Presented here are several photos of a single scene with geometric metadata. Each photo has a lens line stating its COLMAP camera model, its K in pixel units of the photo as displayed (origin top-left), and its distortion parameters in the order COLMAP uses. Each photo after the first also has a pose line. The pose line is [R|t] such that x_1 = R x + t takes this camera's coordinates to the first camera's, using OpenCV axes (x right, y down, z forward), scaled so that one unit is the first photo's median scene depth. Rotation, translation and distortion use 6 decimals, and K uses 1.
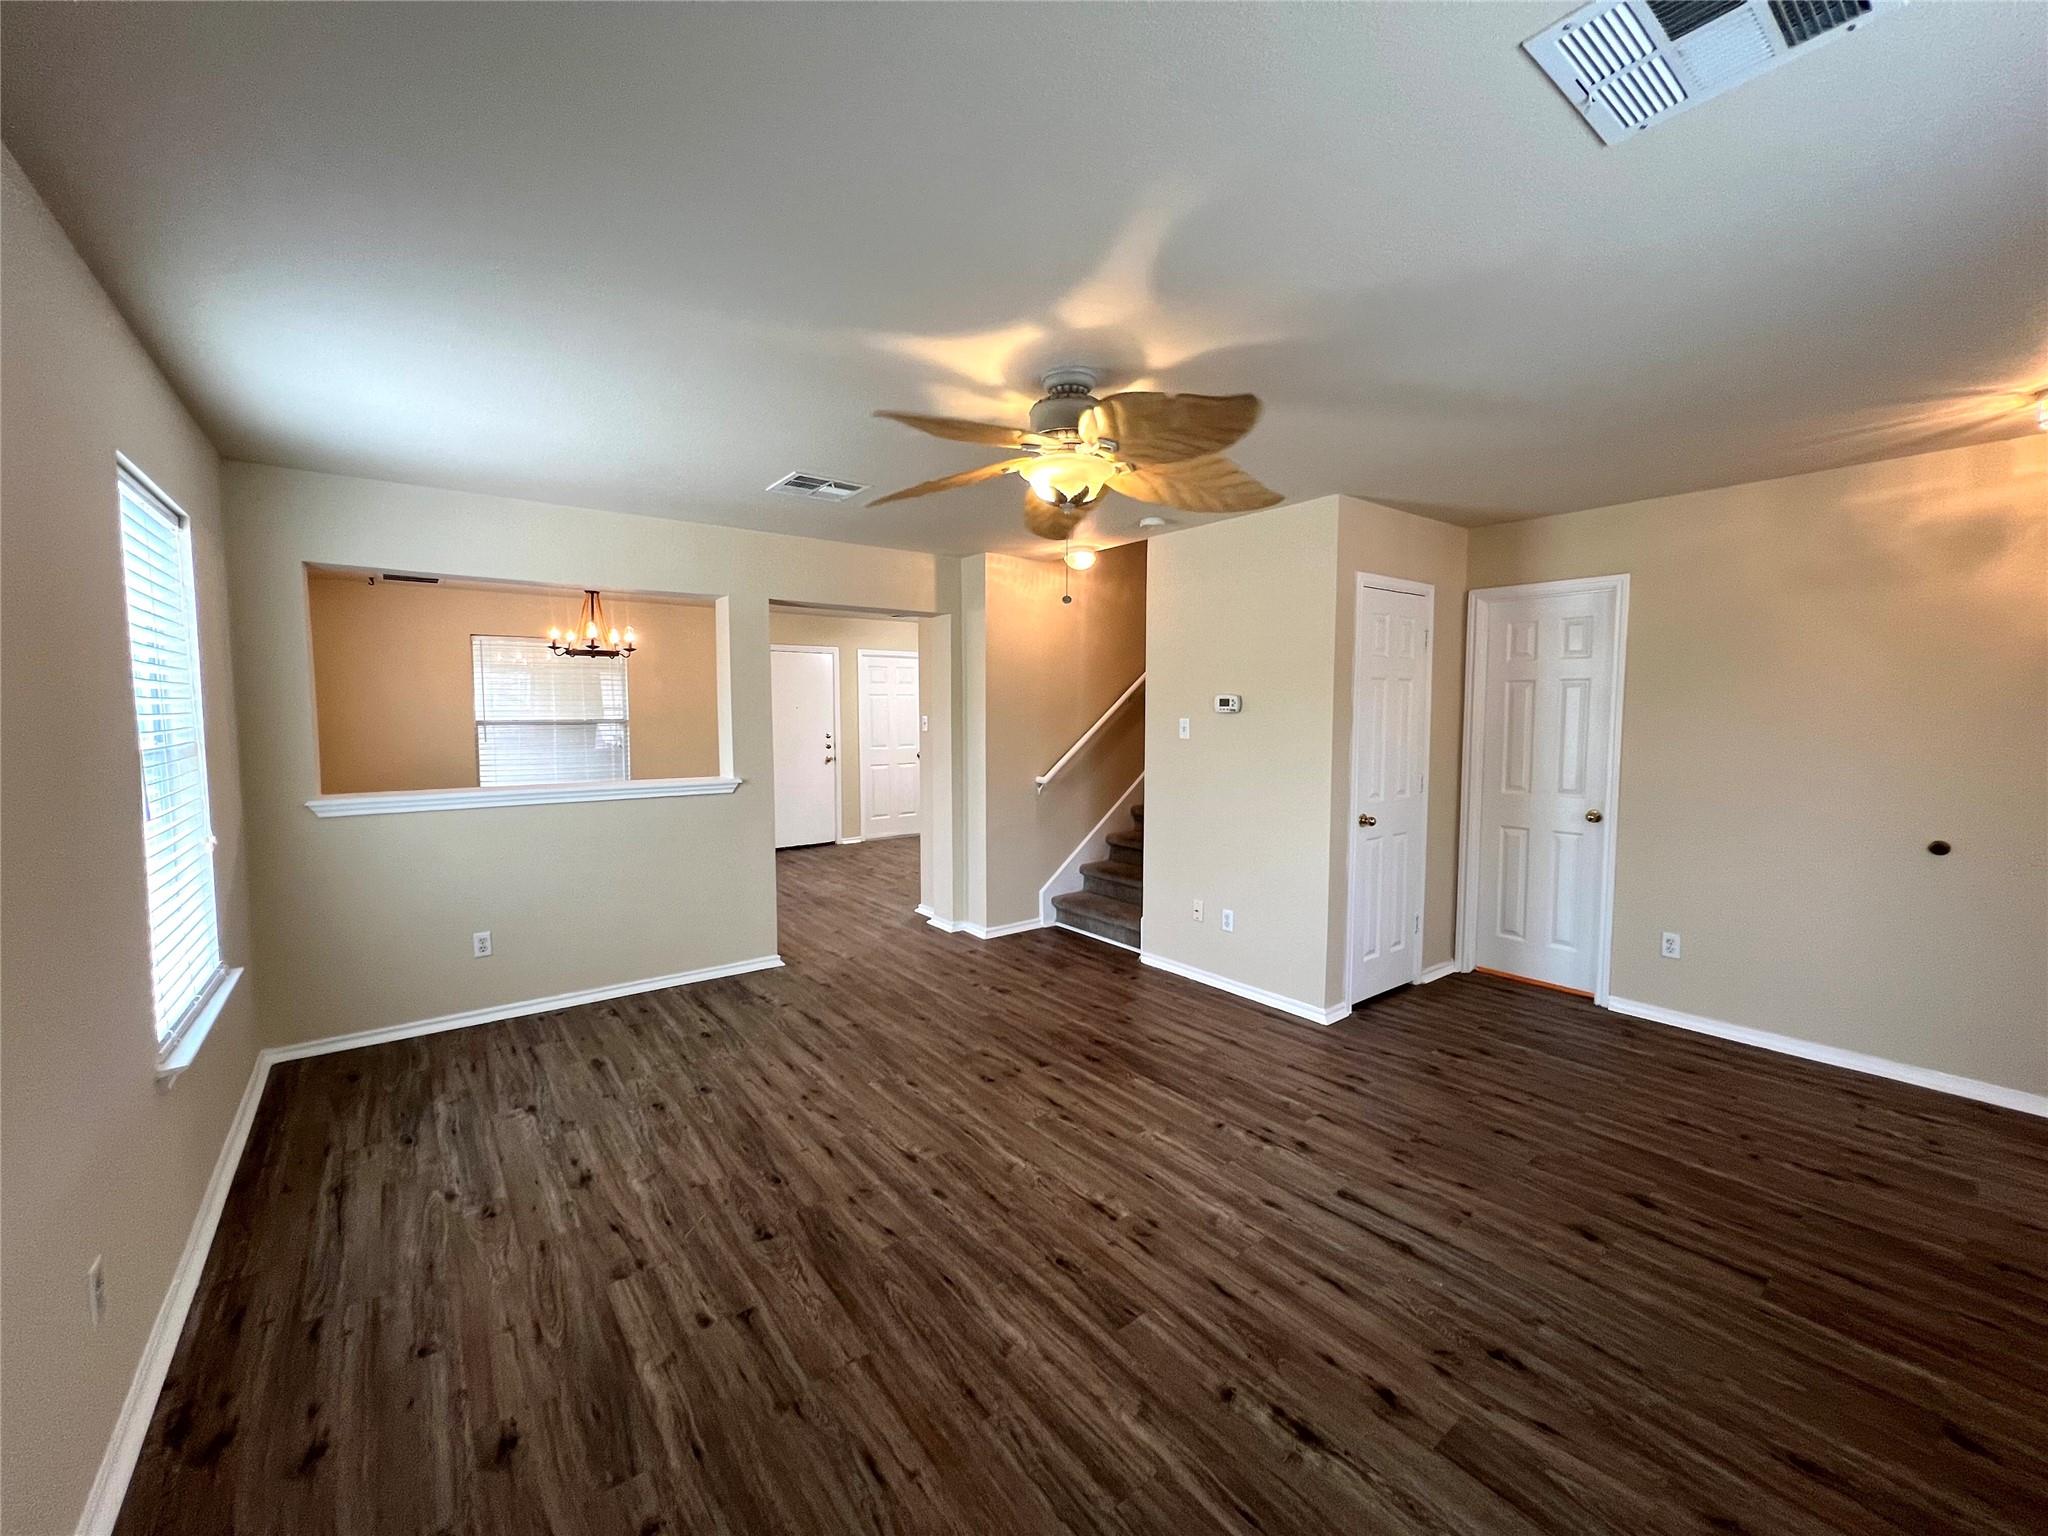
lens RADIAL K [[819.6, 0, 1017.1], [0, 819.6, 770.1], [0, 0, 1]] dist [-0.000542, 0.000210]
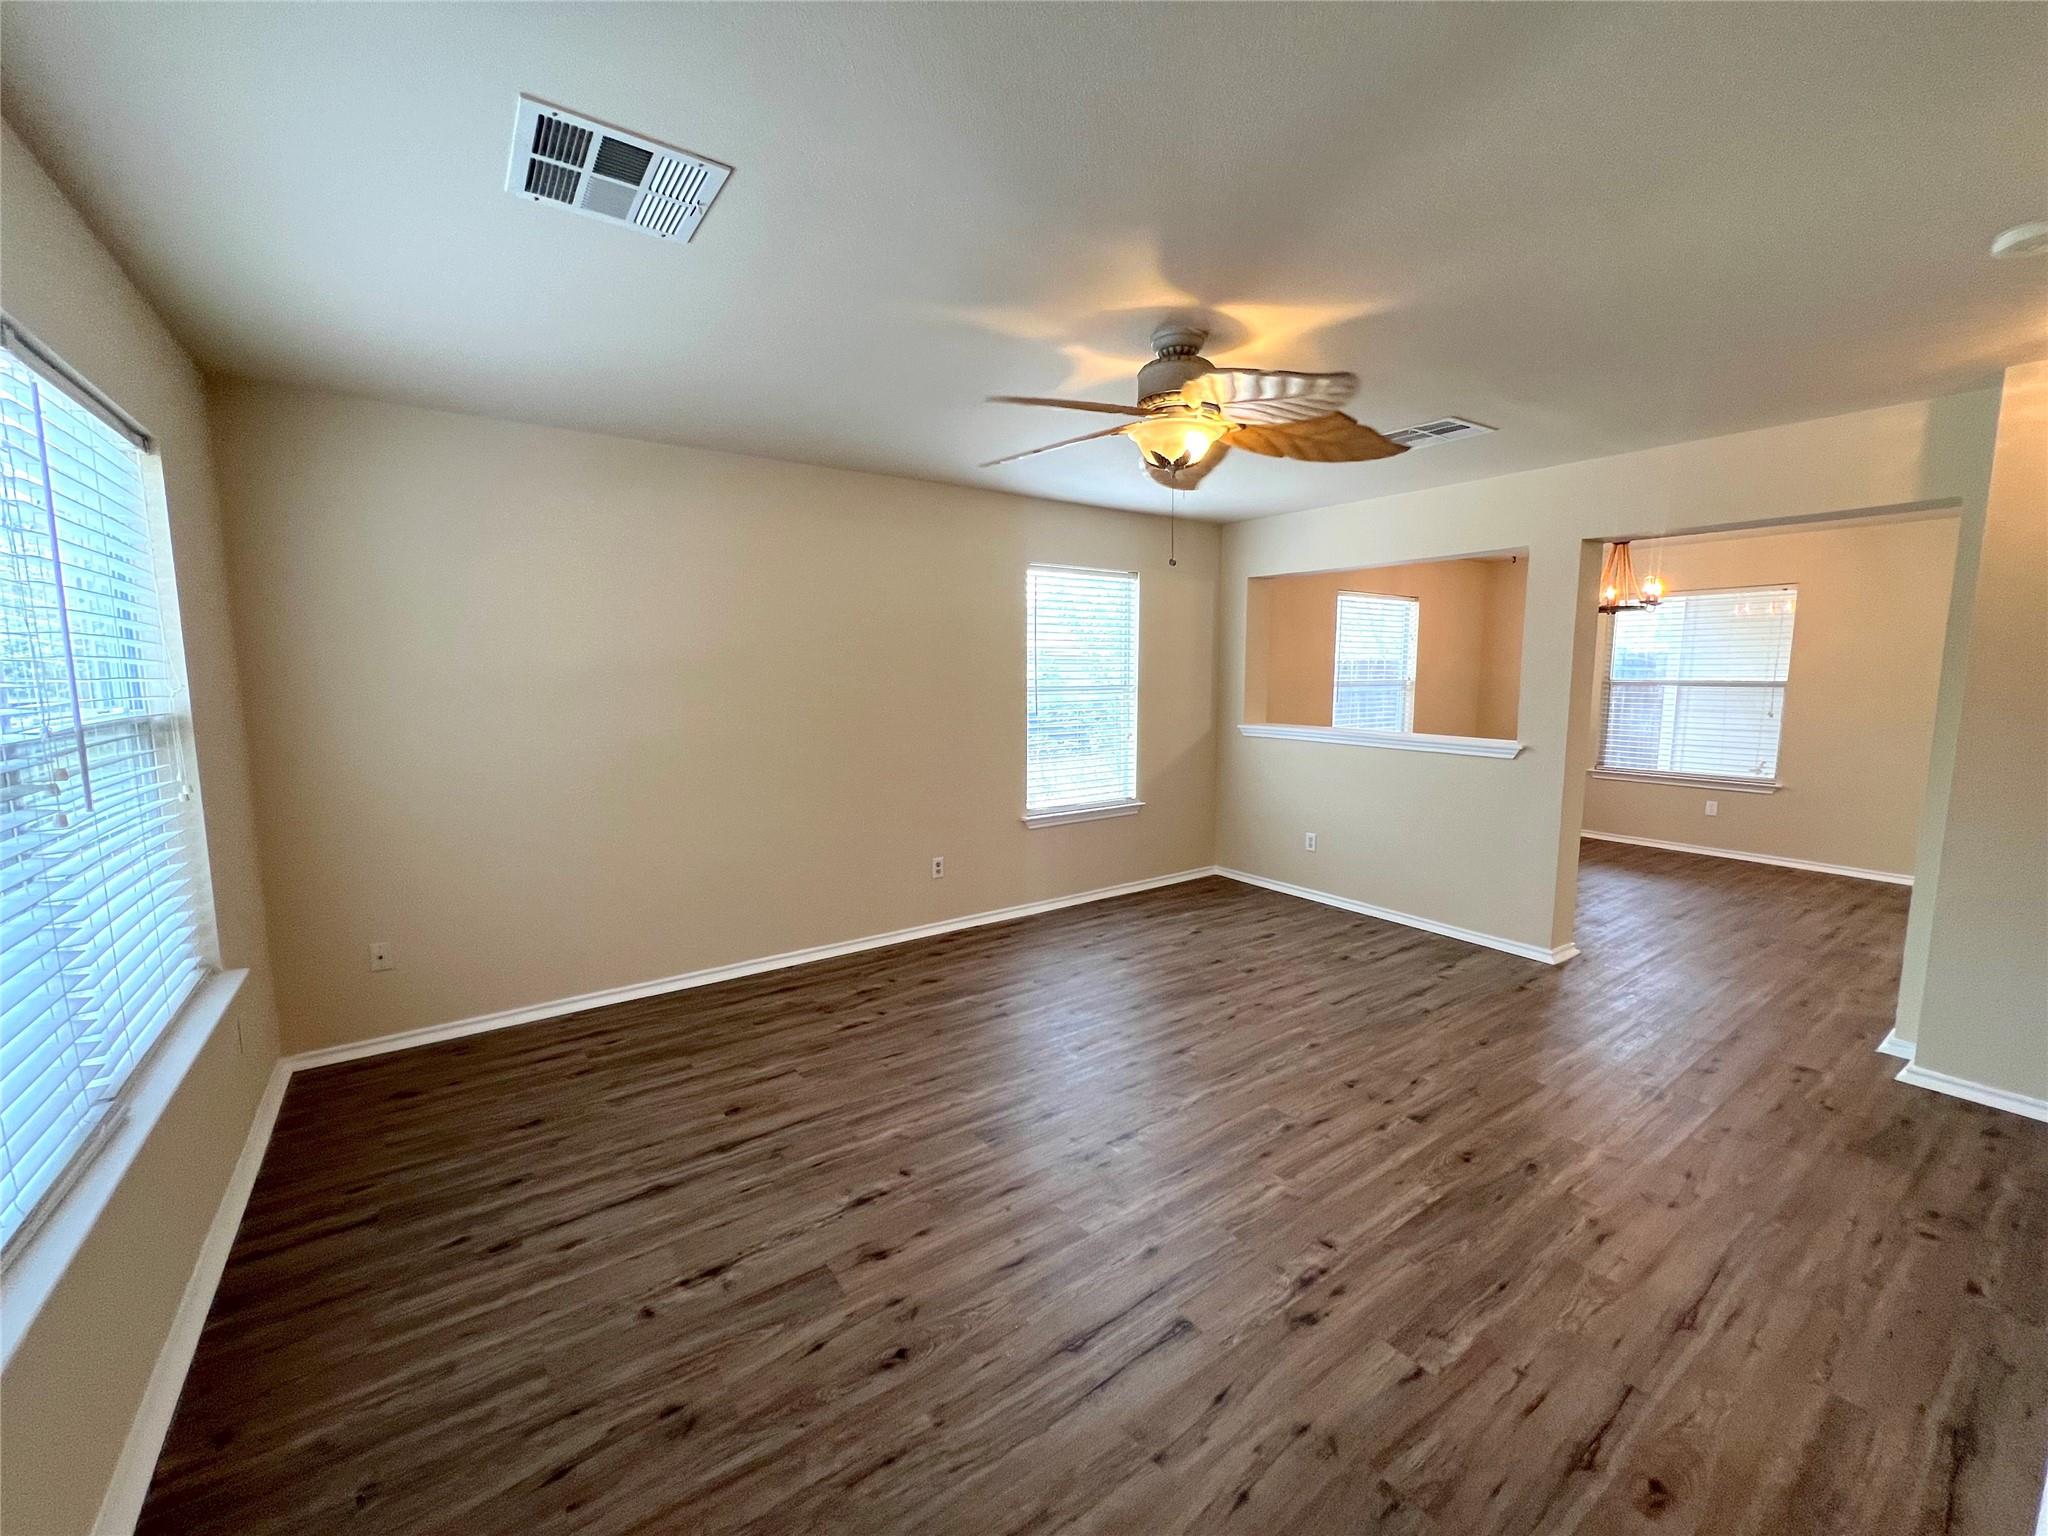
lens RADIAL K [[819.6, 0, 1020.0], [0, 819.6, 771.5], [0, 0, 1]] dist [-0.000542, 0.000210]
pose [[-0.033691, 0.125683, -0.991498, 0.873415], [-0.074809, 0.988961, 0.127903, -0.051737], [0.996629, 0.078482, -0.023917, 0.672492]]
